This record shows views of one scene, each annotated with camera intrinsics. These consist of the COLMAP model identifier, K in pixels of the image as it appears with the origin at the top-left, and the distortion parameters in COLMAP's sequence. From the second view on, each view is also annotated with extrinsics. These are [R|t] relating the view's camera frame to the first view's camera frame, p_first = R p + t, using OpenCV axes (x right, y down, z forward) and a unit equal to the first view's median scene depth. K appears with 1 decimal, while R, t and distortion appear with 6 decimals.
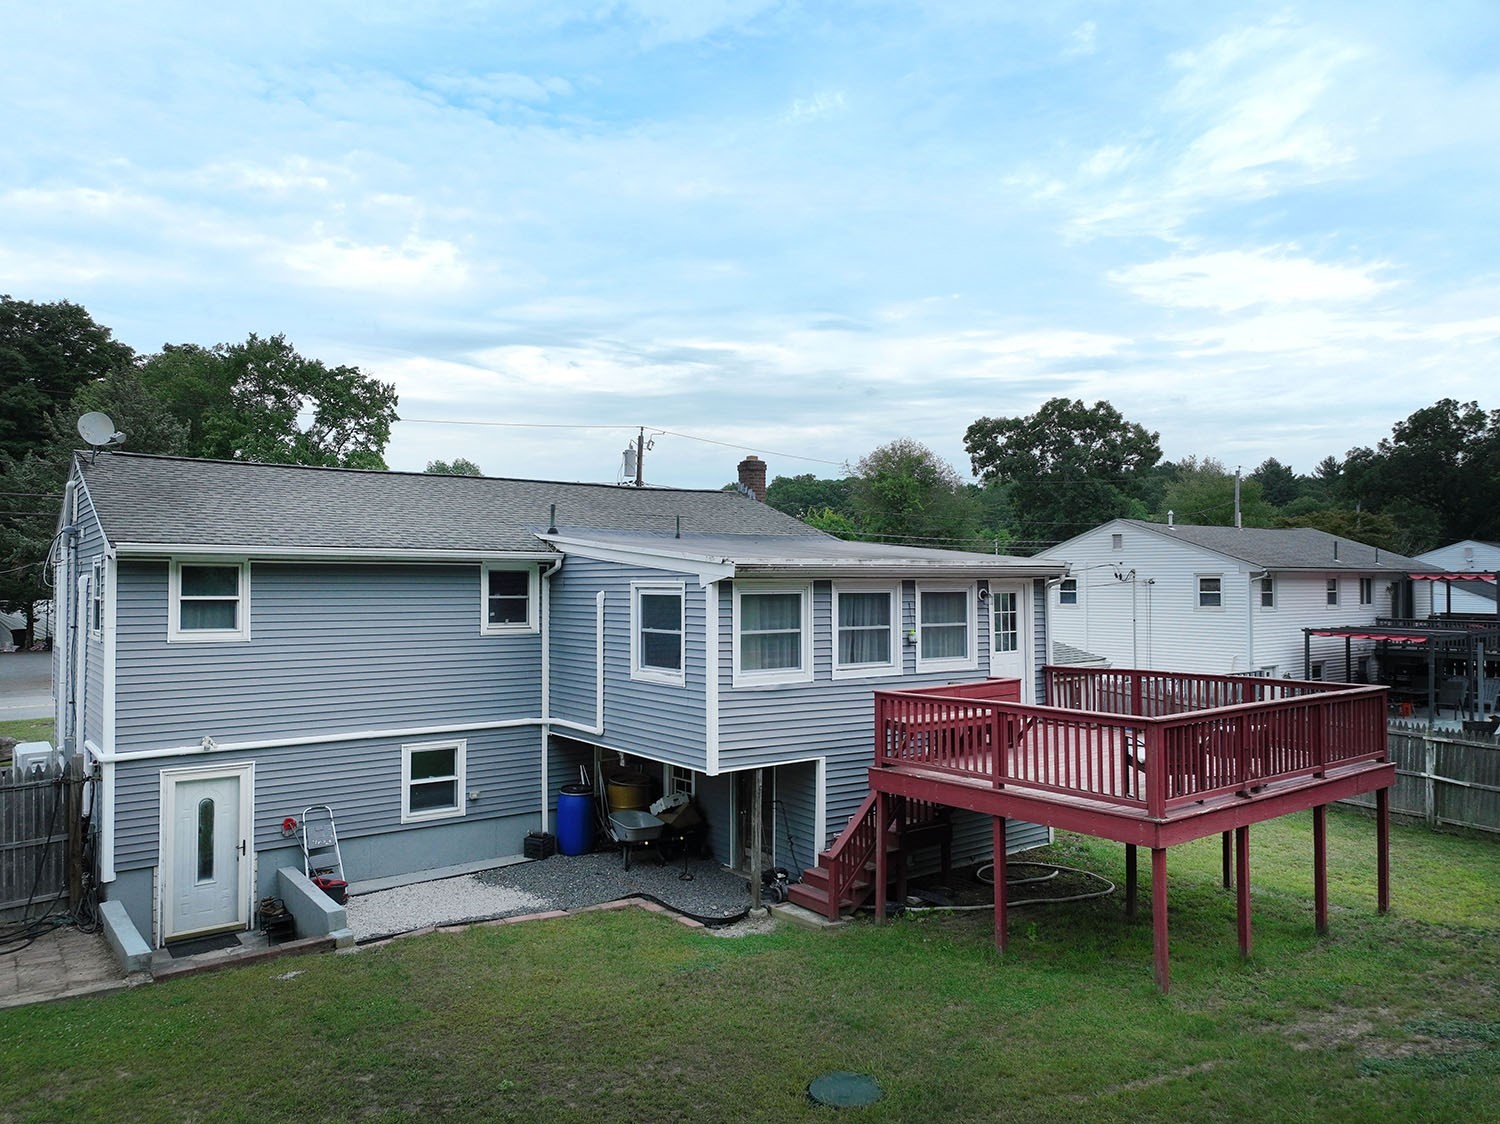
lens RADIAL K [[1056.6, 0, 753.6], [0, 1056.6, 558.2], [0, 0, 1]] dist [-0.011544, 0.034163]
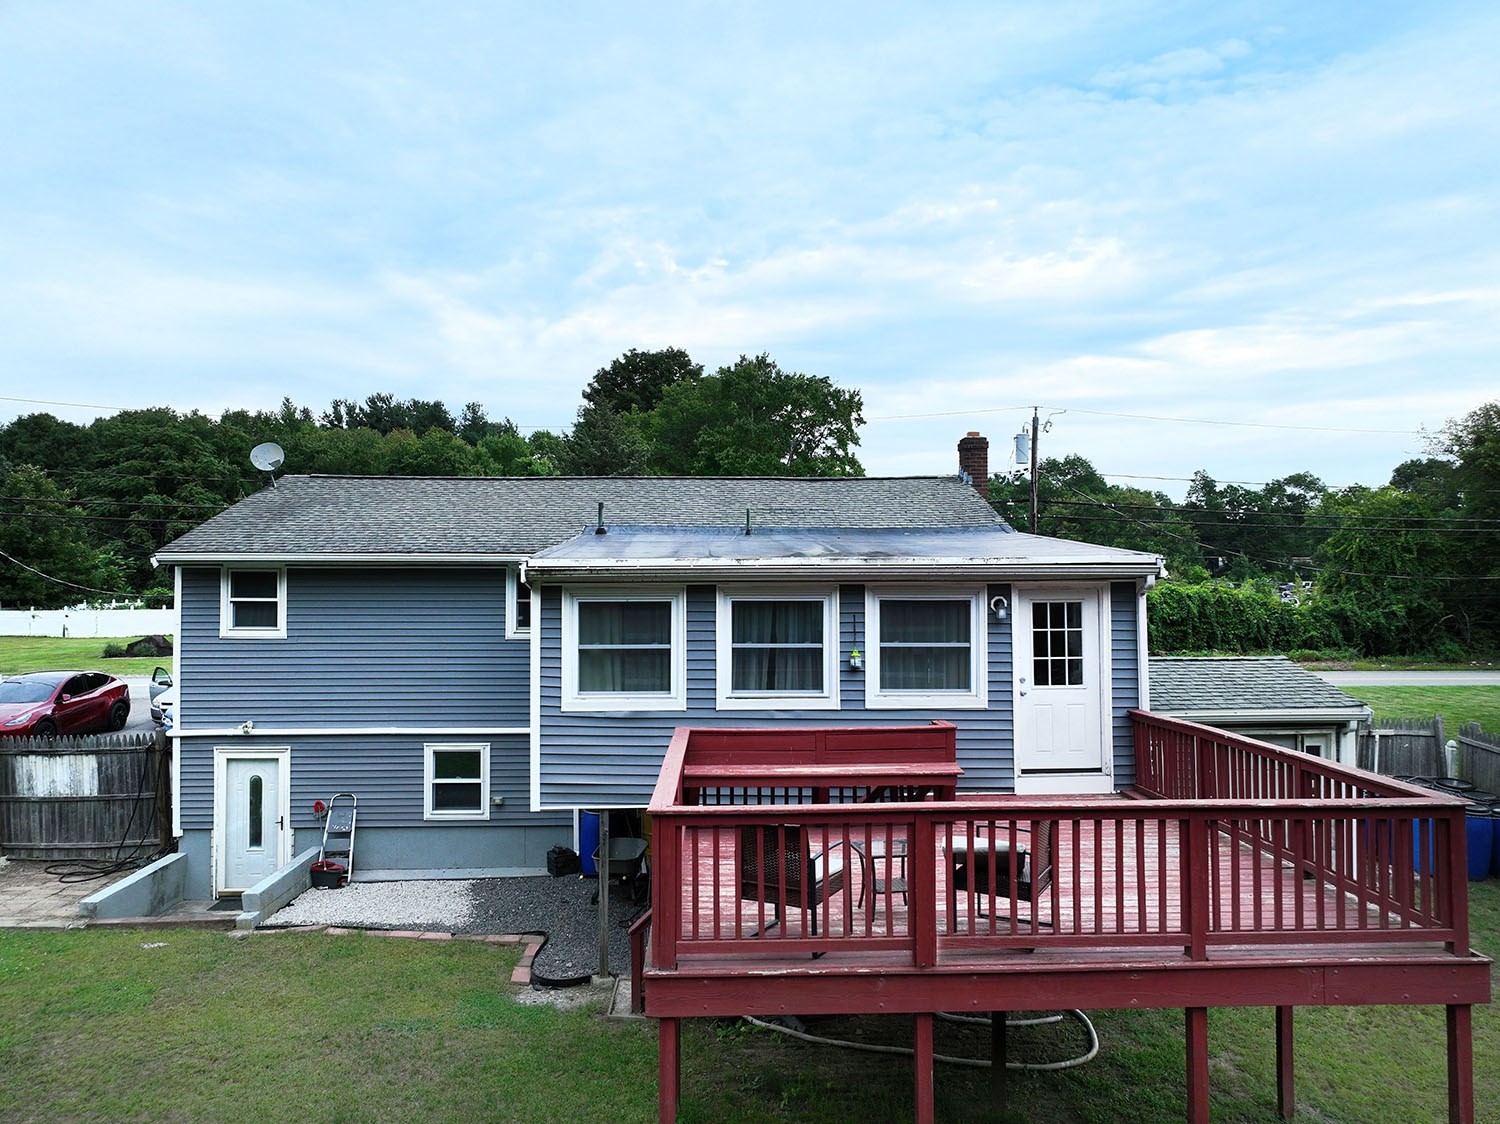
lens RADIAL K [[1056.6, 0, 753.6], [0, 1056.6, 558.2], [0, 0, 1]] dist [-0.011544, 0.034163]
pose [[0.818793, -0.012799, -0.573946, 0.564700], [0.013505, 0.999904, -0.003032, 0.003680], [0.573930, -0.005268, 0.818888, 0.368141]]
